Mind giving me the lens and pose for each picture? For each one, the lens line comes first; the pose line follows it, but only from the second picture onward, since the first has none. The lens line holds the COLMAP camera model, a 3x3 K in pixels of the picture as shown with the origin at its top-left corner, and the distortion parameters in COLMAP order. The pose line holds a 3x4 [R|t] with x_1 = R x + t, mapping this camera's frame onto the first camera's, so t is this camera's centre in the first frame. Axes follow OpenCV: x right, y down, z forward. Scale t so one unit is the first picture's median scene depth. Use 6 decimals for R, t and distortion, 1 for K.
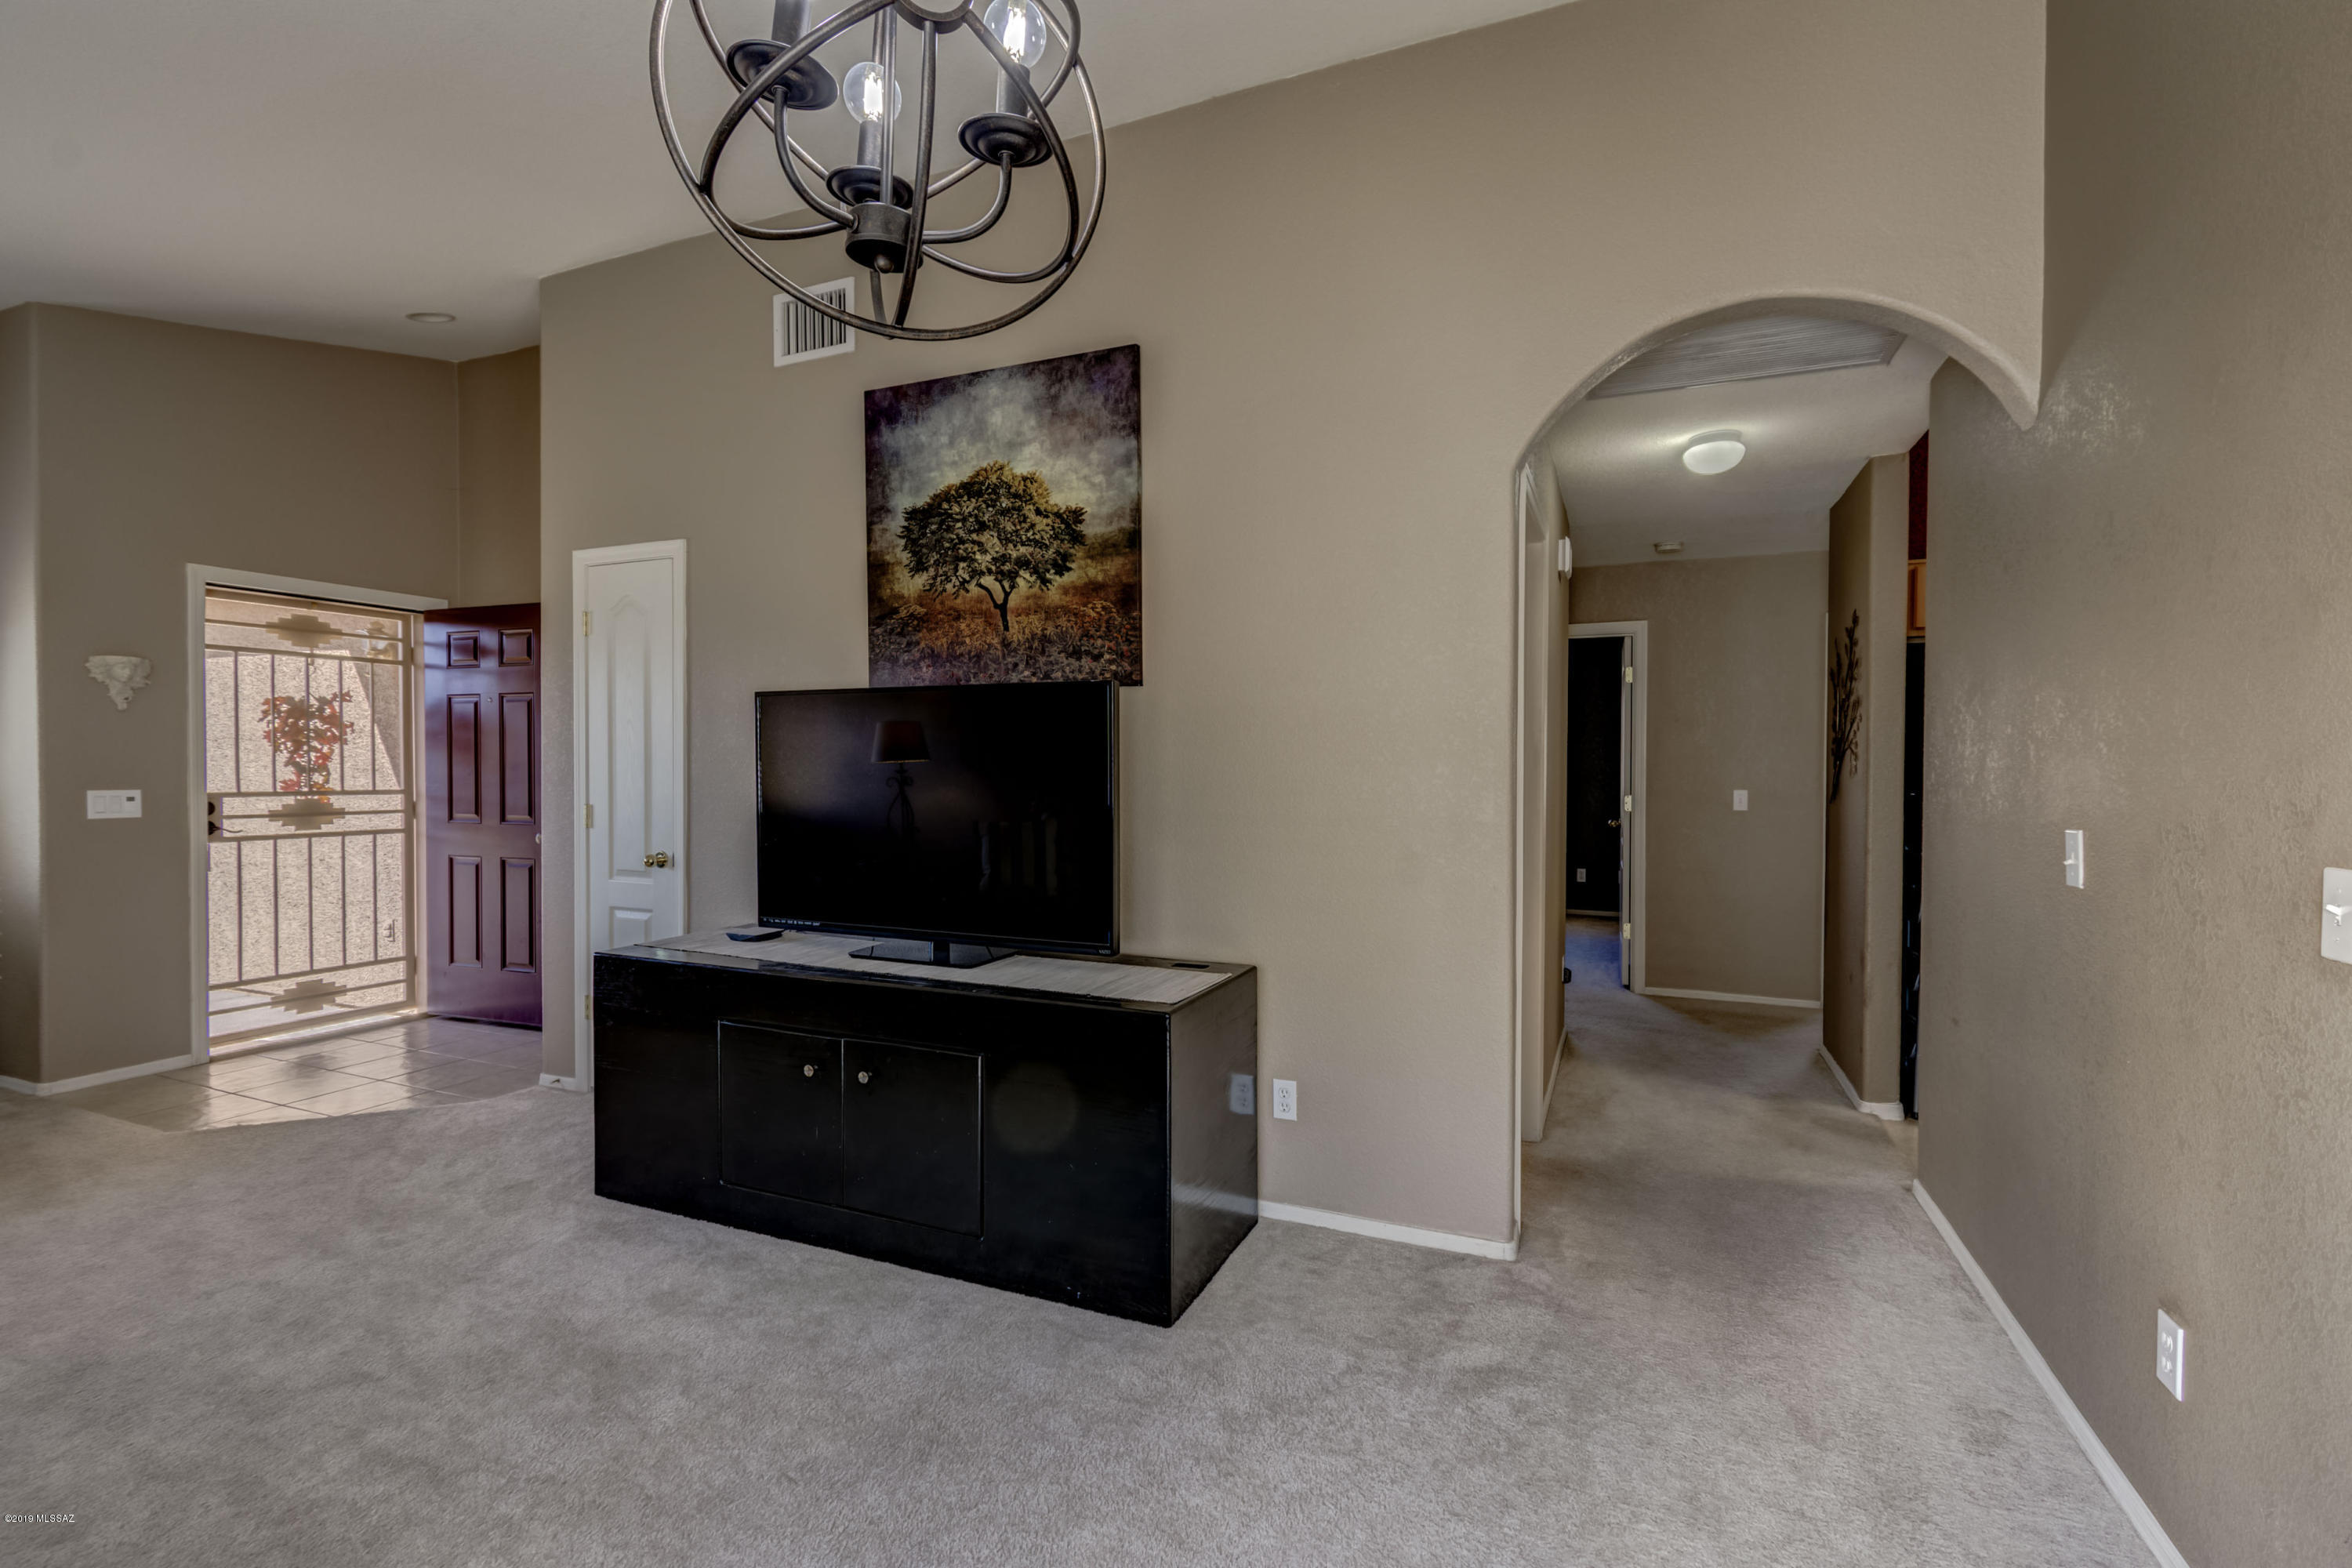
lens RADIAL K [[1040.1, 0, 1177.1], [0, 1040.1, 772.2], [0, 0, 1]] dist [0.004478, -0.001574]
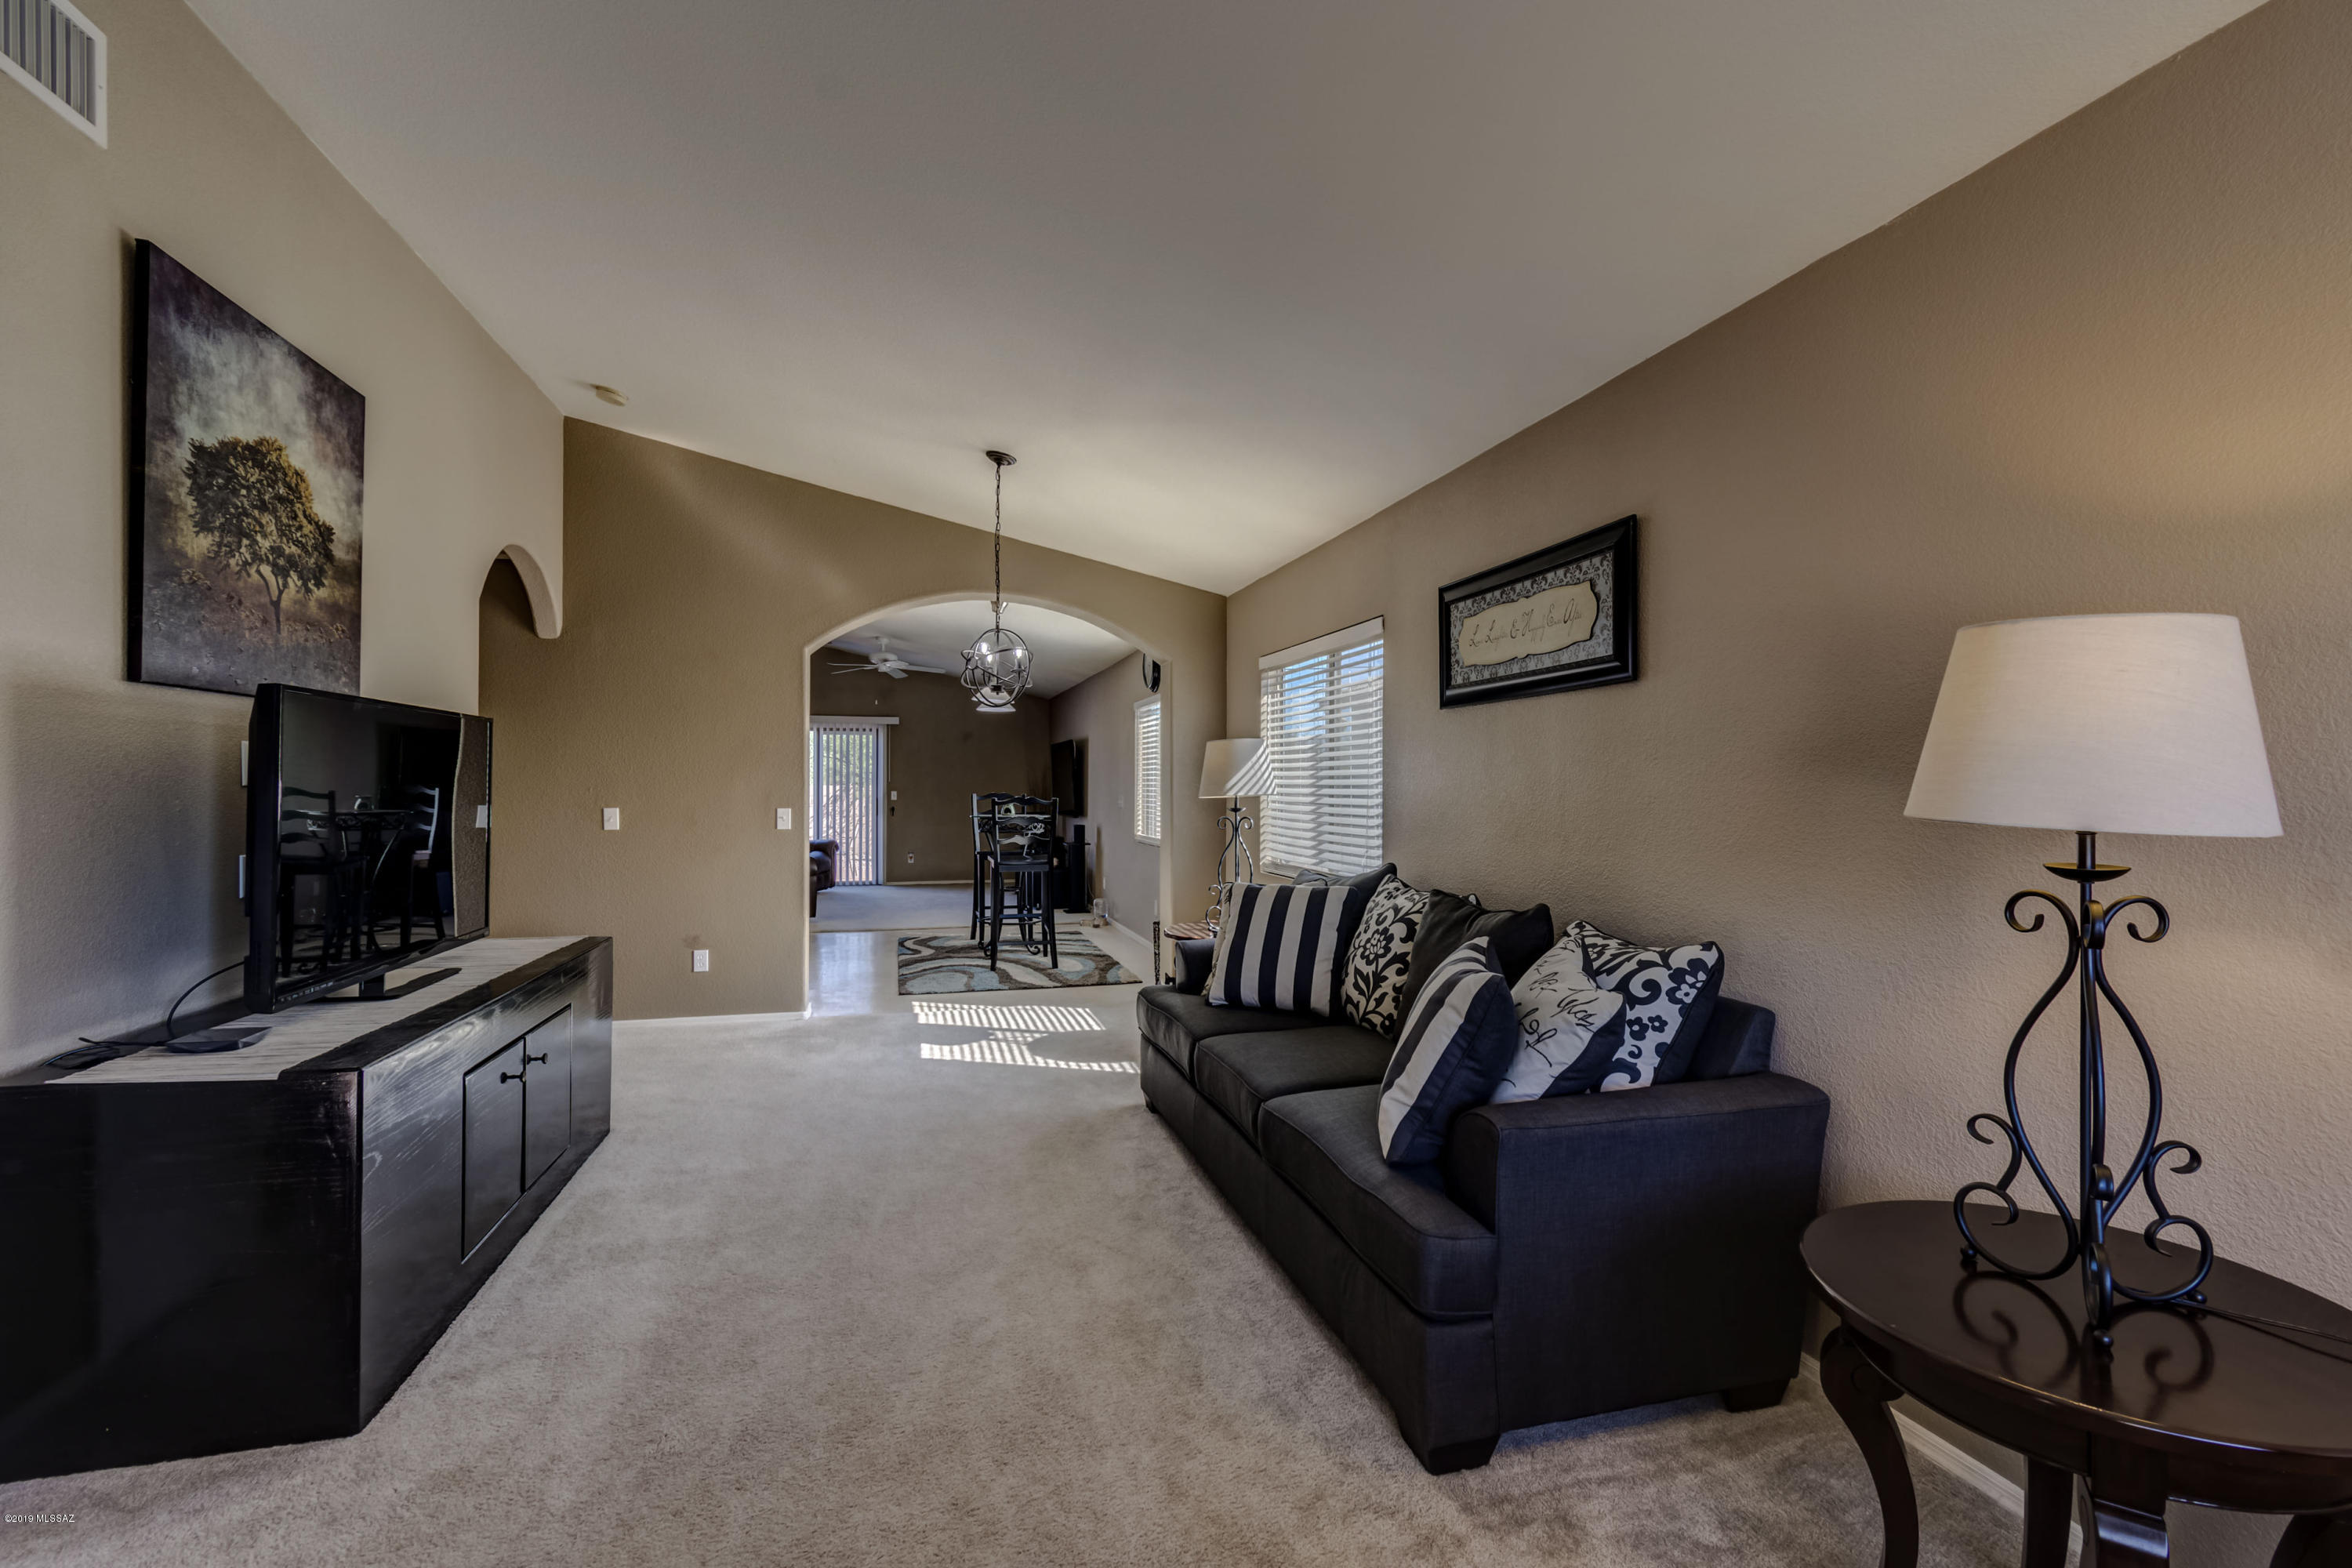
lens RADIAL K [[1040.1, 0, 1187.4], [0, 1040.1, 782.0], [0, 0, 1]] dist [0.004478, -0.001574]
pose [[-0.627308, 0.000411, 0.778771, -1.333793], [0.008554, 0.999943, 0.006362, -0.007856], [-0.778724, 0.010653, -0.627276, 0.950249]]
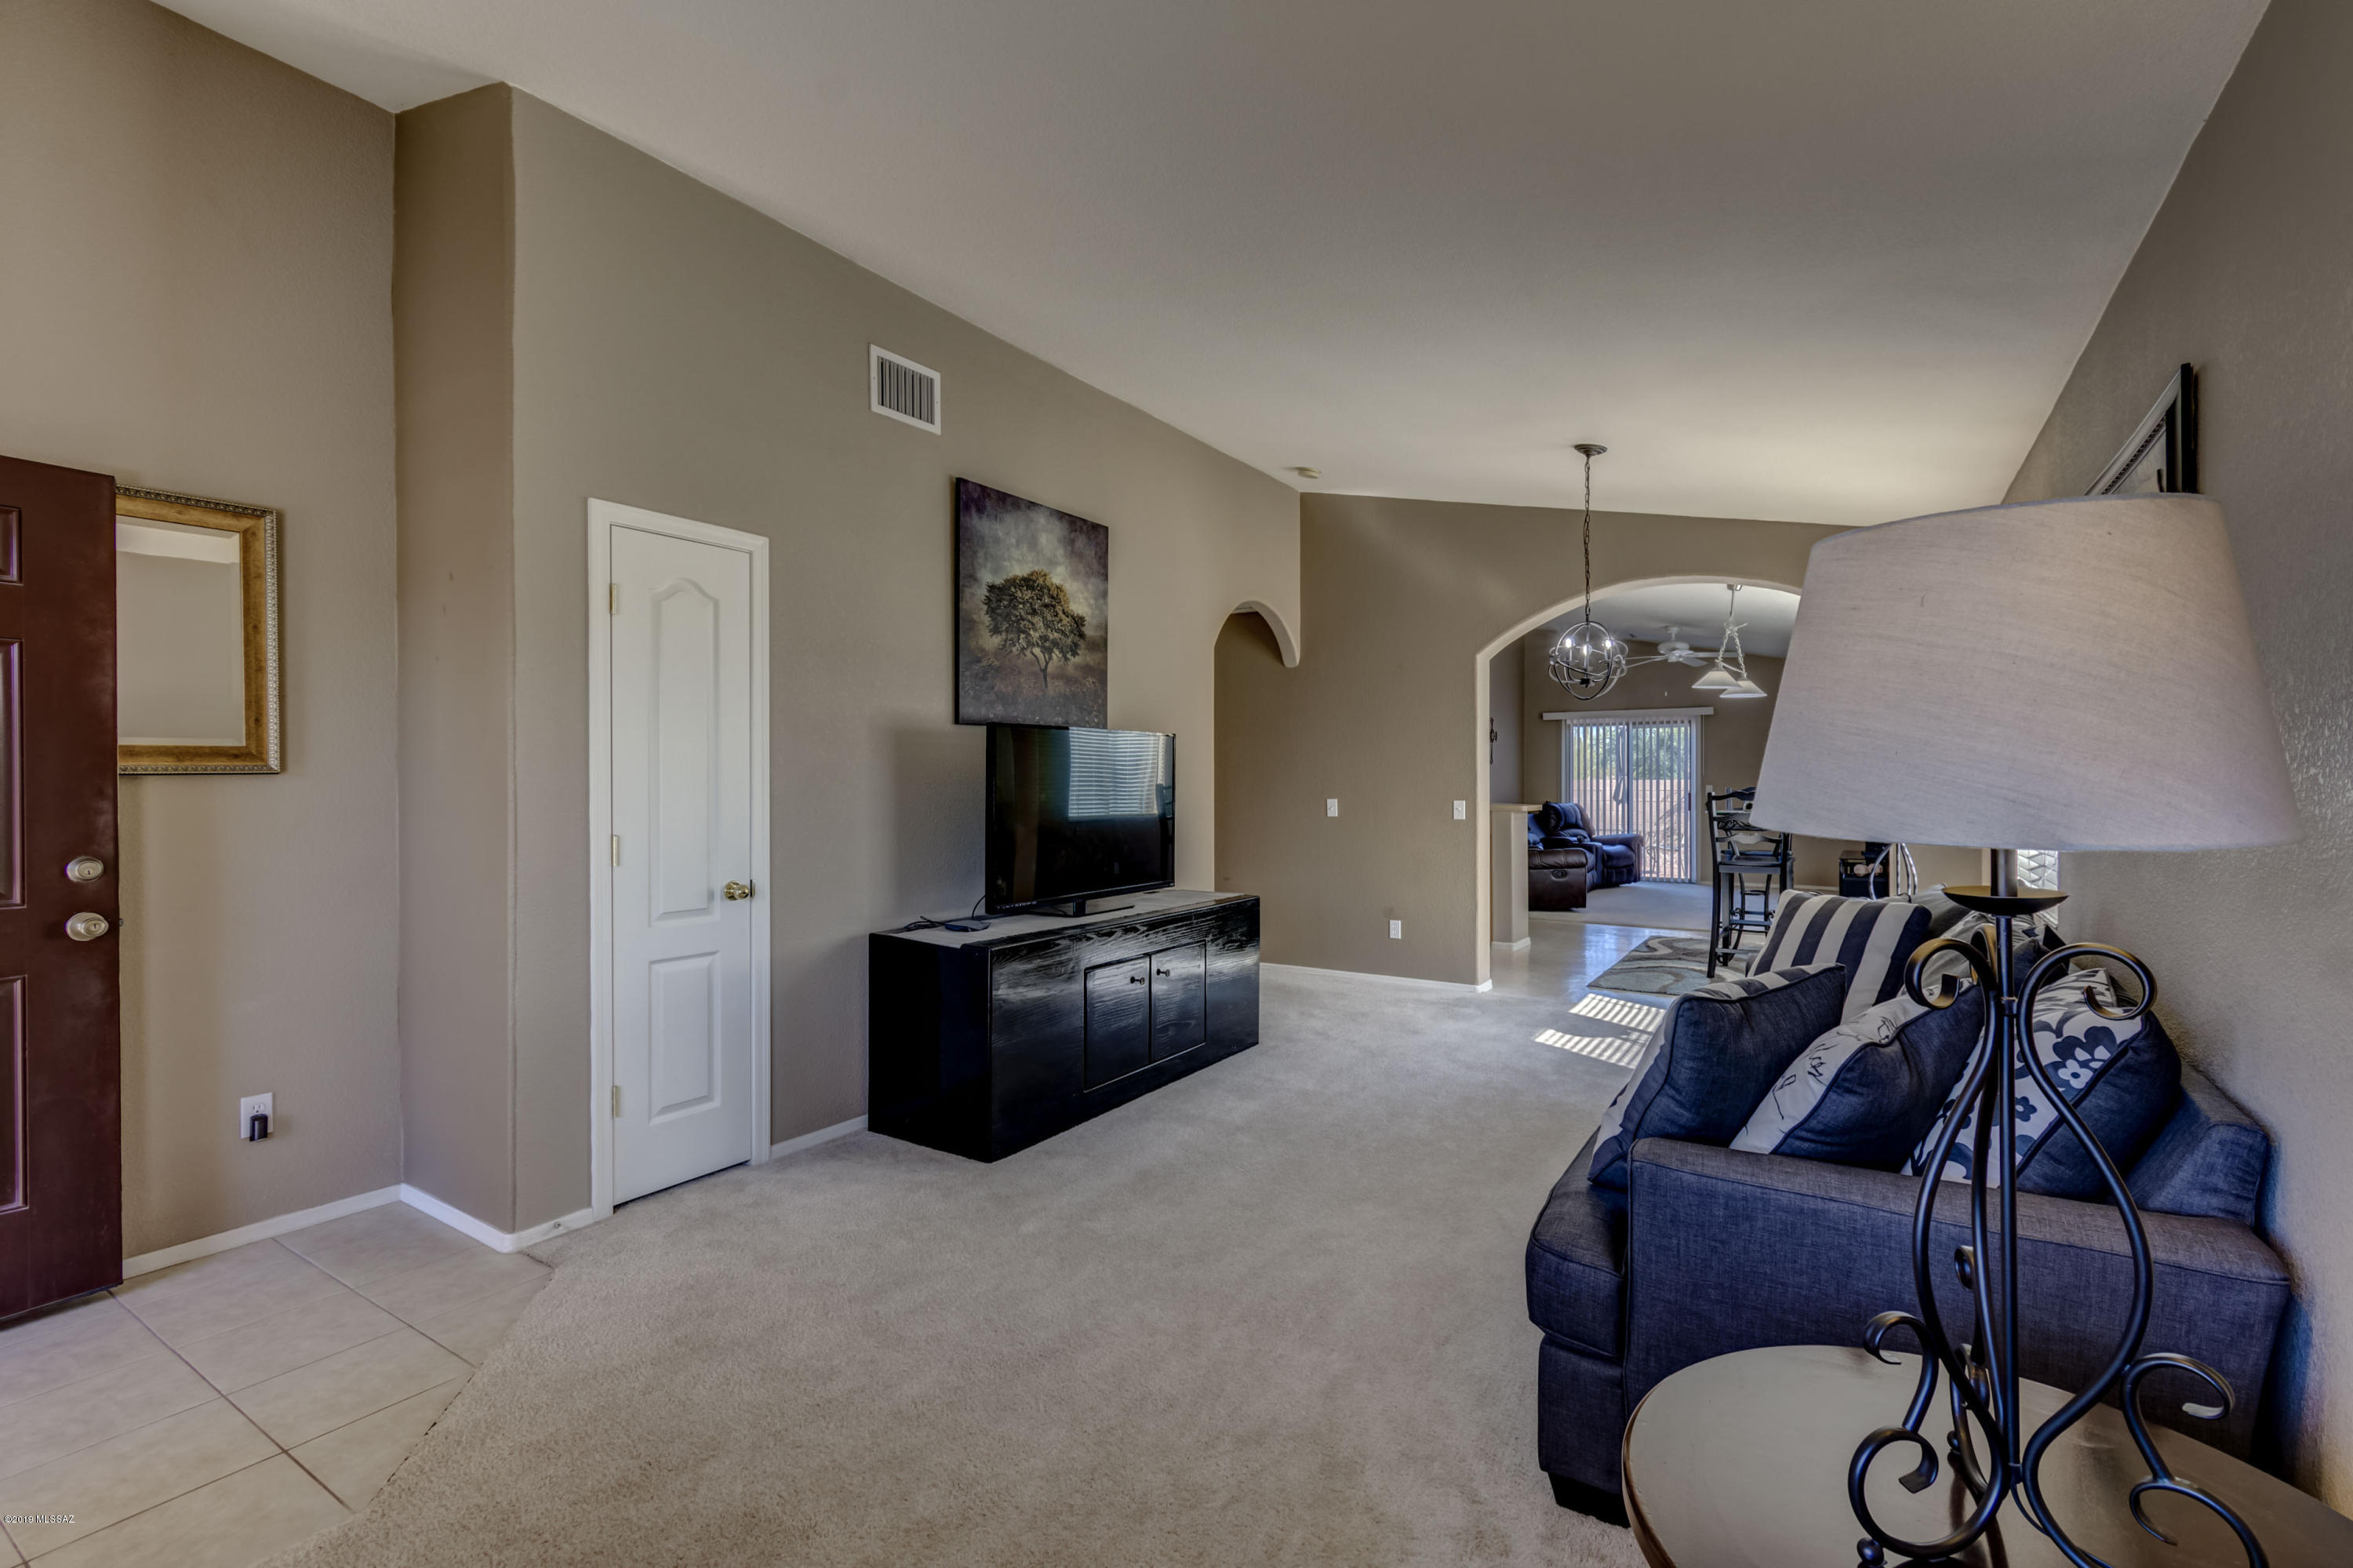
lens RADIAL K [[1040.5, 0, 1189.7], [0, 1040.5, 780.8], [0, 0, 1]] dist [0.004478, -0.001574]
pose [[0.161281, -0.001392, 0.986908, -1.548556], [0.017895, 0.999839, -0.001515, -0.001310], [-0.986746, 0.017905, 0.161280, 0.569611]]
